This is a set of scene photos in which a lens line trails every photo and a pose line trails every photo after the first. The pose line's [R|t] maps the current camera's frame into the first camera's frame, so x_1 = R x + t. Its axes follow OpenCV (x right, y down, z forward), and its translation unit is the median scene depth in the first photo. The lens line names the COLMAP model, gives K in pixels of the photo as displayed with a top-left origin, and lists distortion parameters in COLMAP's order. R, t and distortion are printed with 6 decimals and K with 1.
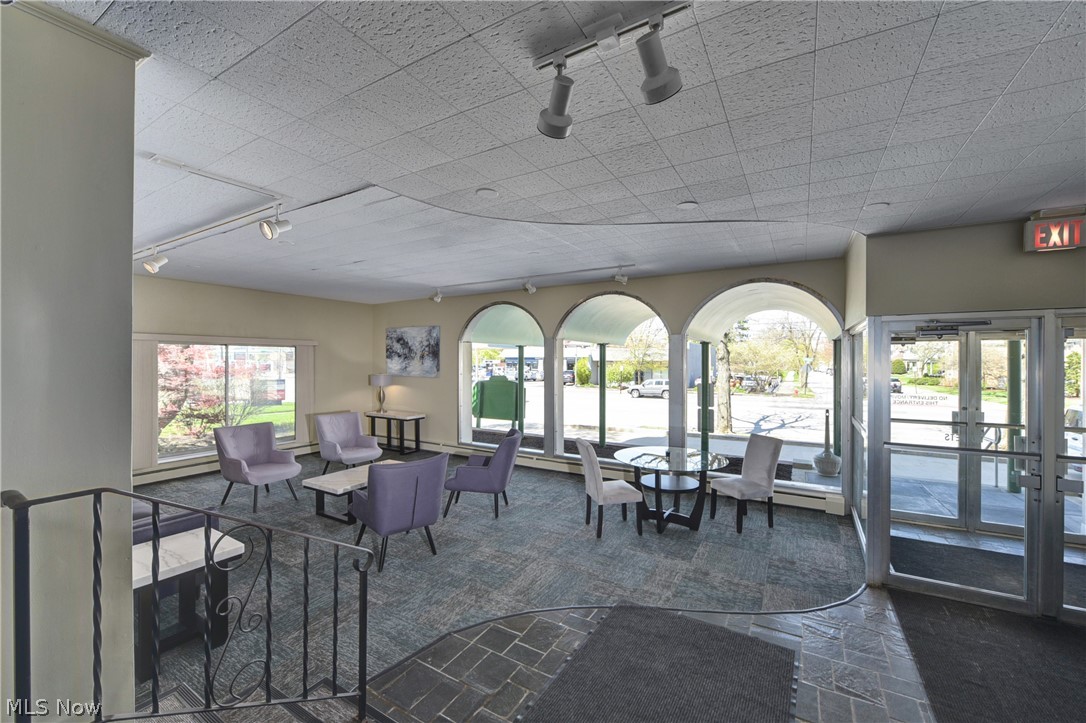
lens RADIAL K [[433.2, 0, 543.9], [0, 433.2, 359.6], [0, 0, 1]] dist [-0.008090, -0.000448]
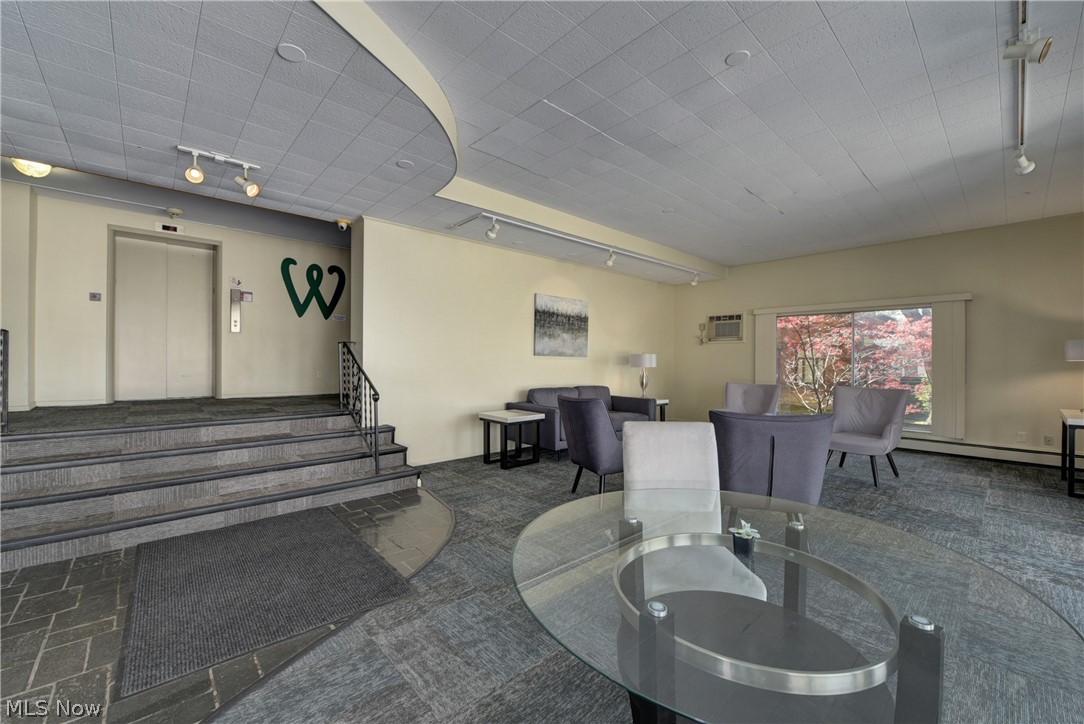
lens RADIAL K [[435.3, 0, 544.4], [0, 435.3, 360.1], [0, 0, 1]] dist [-0.007040, -0.000285]
pose [[-0.285961, -0.004119, -0.958233, 0.309338], [-0.004970, 0.999984, -0.002815, 0.066458], [0.958228, 0.003958, -0.285976, 0.541762]]
